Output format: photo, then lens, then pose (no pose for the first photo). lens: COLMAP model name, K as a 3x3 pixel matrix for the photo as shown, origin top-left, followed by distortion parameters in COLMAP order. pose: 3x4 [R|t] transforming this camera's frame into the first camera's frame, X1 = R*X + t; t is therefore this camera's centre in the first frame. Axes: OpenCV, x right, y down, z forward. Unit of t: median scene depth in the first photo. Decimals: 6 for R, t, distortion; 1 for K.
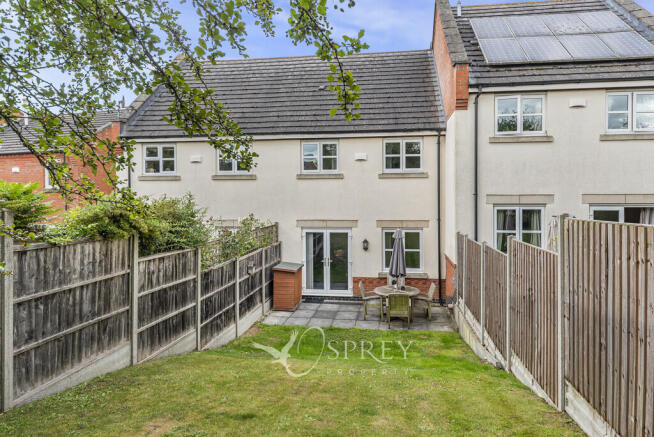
lens RADIAL K [[397.1, 0, 329.0], [0, 397.1, 217.3], [0, 0, 1]] dist [0.004434, 0.000265]
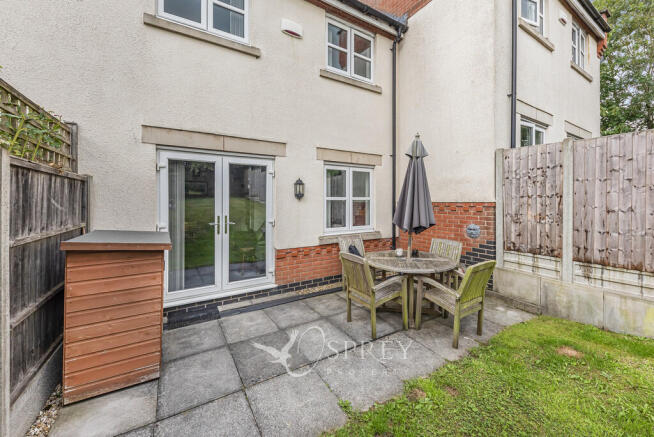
lens RADIAL K [[253.9, 0, 330.3], [0, 253.9, 202.8], [0, 0, 1]] dist [0.000116, 0.000033]
pose [[0.749797, 0.005276, 0.661647, -0.110876], [0.020259, 0.999316, -0.030926, 0.099774], [-0.661358, 0.036592, 0.749177, 0.696172]]
